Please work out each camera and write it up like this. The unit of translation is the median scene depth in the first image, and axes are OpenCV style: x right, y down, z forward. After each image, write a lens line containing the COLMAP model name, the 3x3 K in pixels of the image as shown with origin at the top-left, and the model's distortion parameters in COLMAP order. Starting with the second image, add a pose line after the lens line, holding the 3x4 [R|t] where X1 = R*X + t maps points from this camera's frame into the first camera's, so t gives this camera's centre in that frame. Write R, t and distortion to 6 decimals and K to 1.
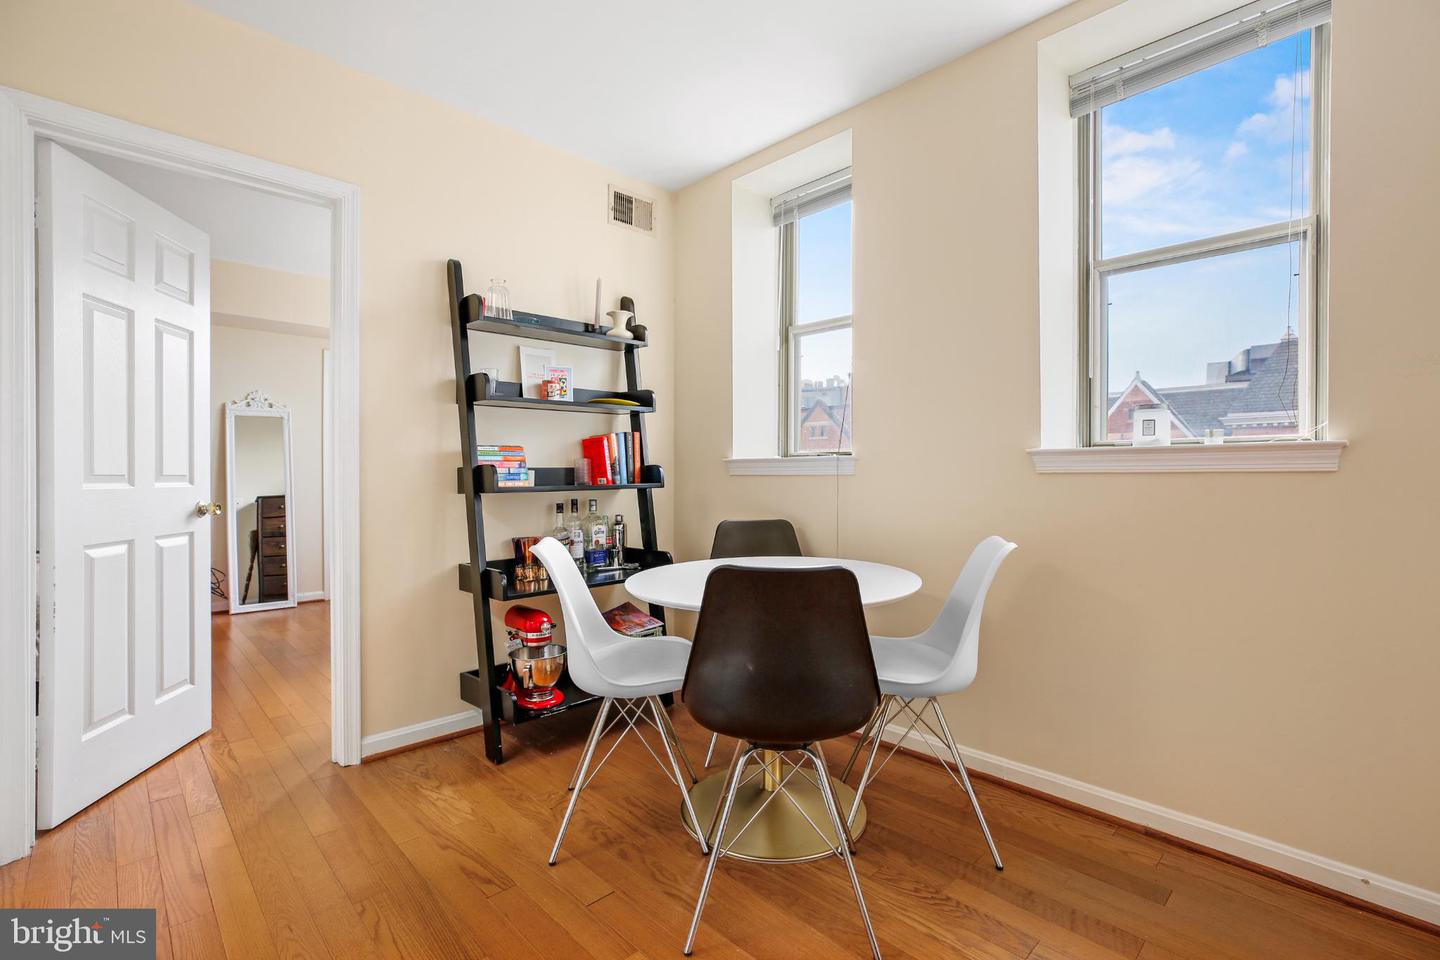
lens RADIAL K [[653.5, 0, 723.7], [0, 653.5, 478.4], [0, 0, 1]] dist [-0.013156, 0.004807]
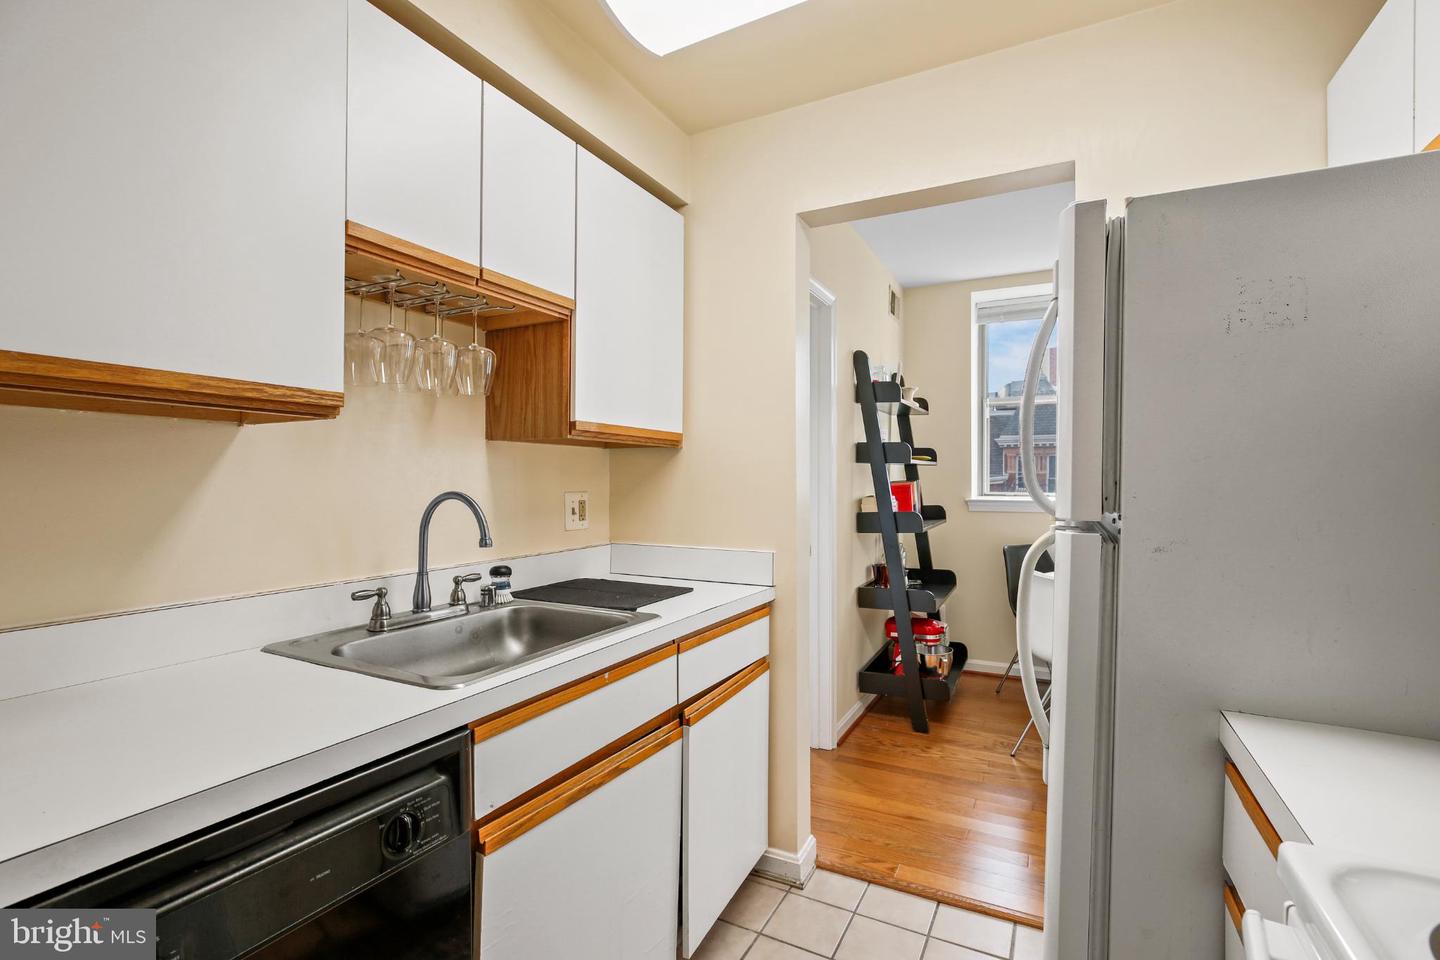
lens RADIAL K [[653.5, 0, 711.7], [0, 653.5, 486.0], [0, 0, 1]] dist [-0.013156, 0.004807]
pose [[0.952262, -0.006762, 0.305207, -0.914828], [0.006631, 0.999977, 0.001465, -0.061538], [-0.305210, 0.000629, 0.952285, -0.118353]]
